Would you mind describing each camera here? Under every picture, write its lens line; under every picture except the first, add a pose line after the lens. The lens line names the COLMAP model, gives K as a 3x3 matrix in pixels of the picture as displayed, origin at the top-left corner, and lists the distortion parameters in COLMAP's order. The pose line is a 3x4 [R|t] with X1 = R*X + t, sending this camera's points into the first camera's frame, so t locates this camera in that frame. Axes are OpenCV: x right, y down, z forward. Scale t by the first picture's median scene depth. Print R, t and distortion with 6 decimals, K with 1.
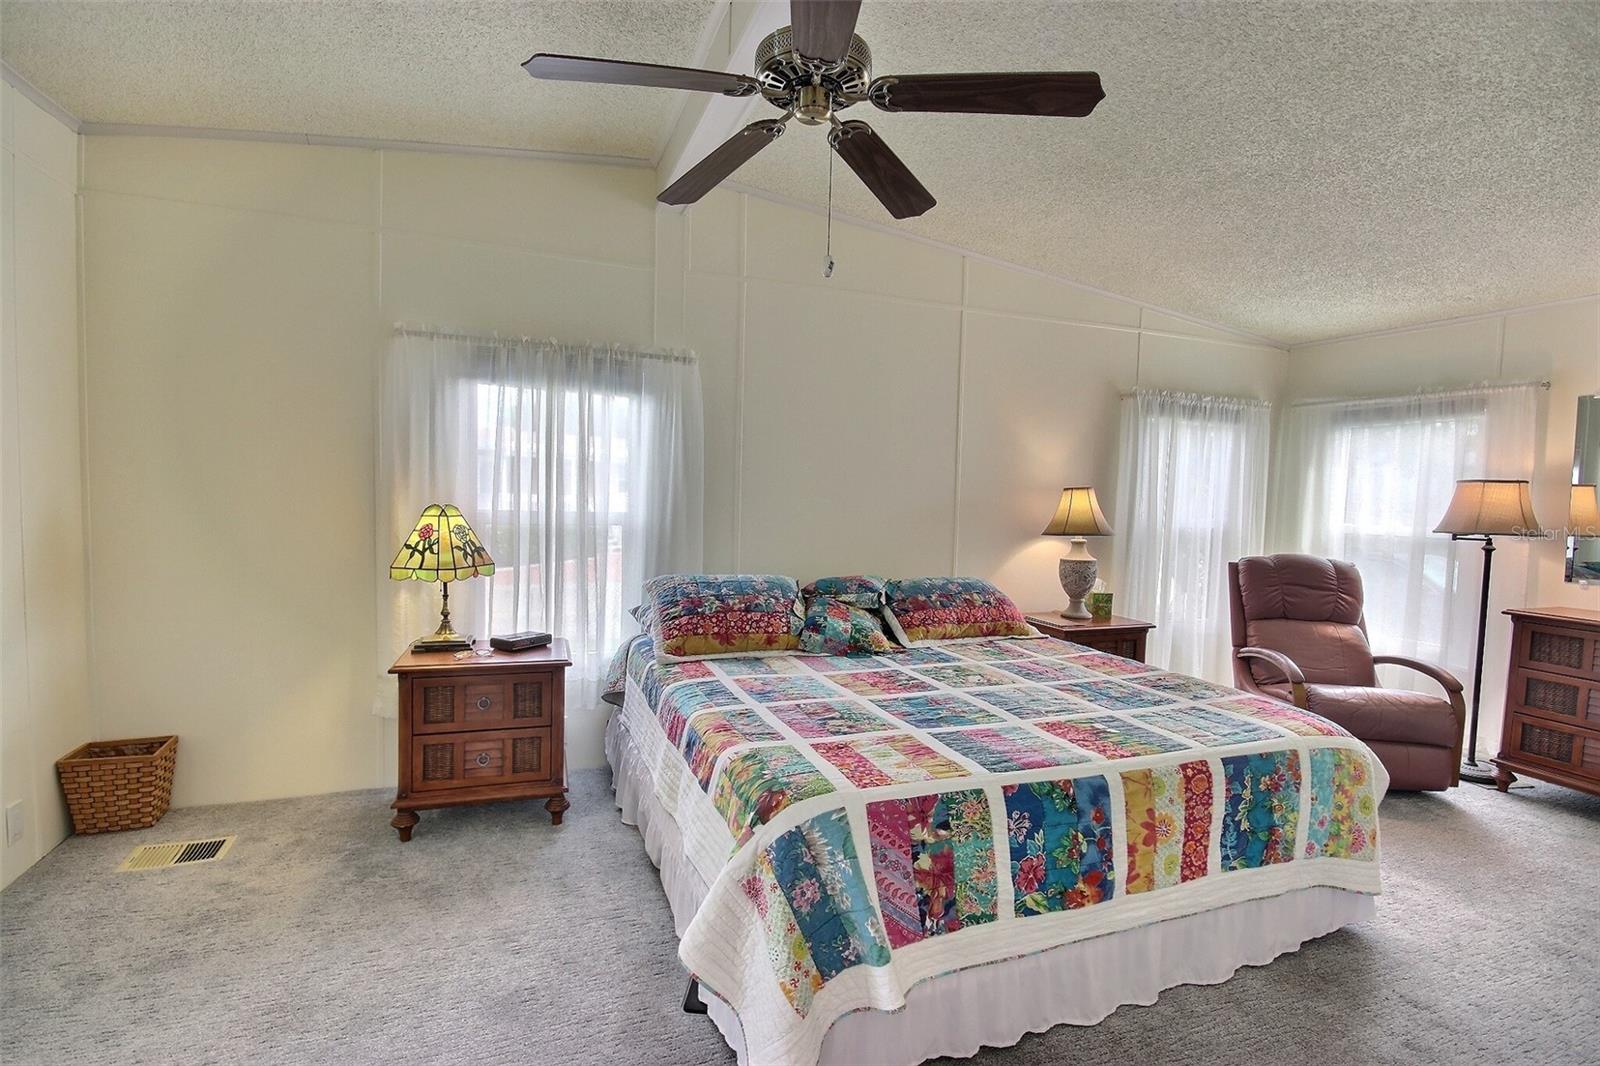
lens RADIAL K [[737.3, 0, 793.7], [0, 737.3, 534.8], [0, 0, 1]] dist [0.007842, -0.010665]
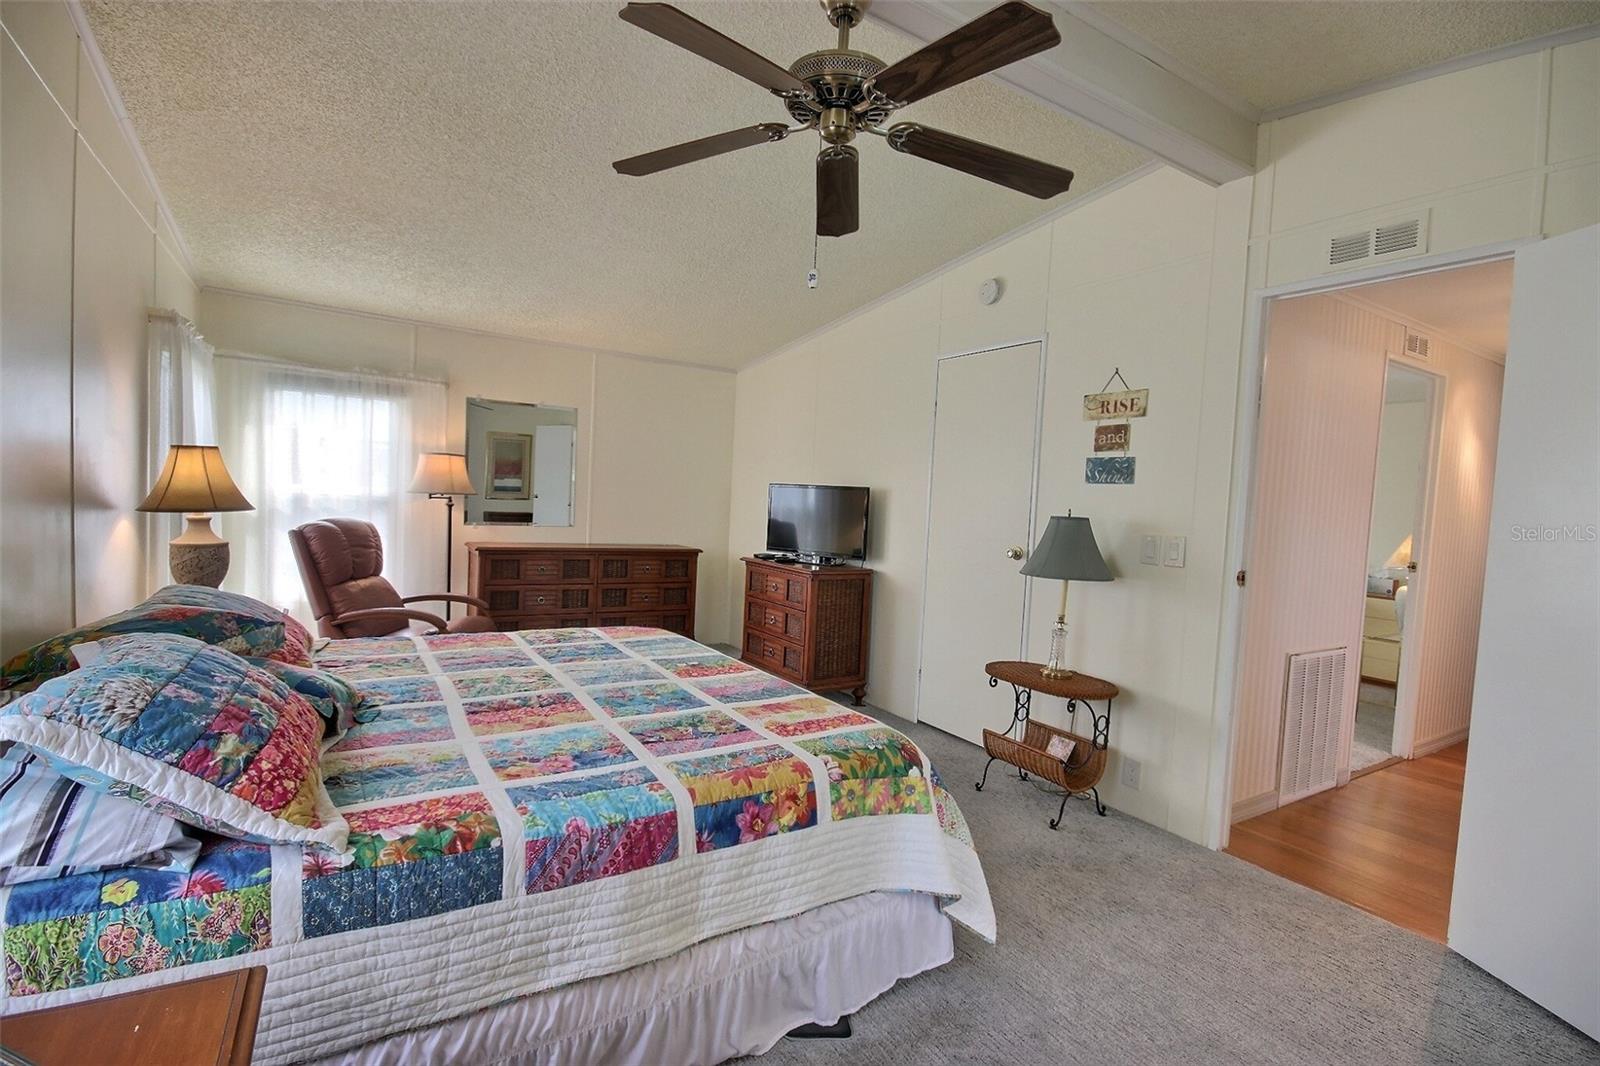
lens RADIAL K [[737.3, 0, 798.9], [0, 737.3, 532.0], [0, 0, 1]] dist [0.007842, -0.010665]
pose [[-0.183095, -0.082131, 0.979658, -0.754716], [-0.002892, 0.996545, 0.083006, -0.066655], [-0.983091, 0.012365, -0.182700, 0.911234]]
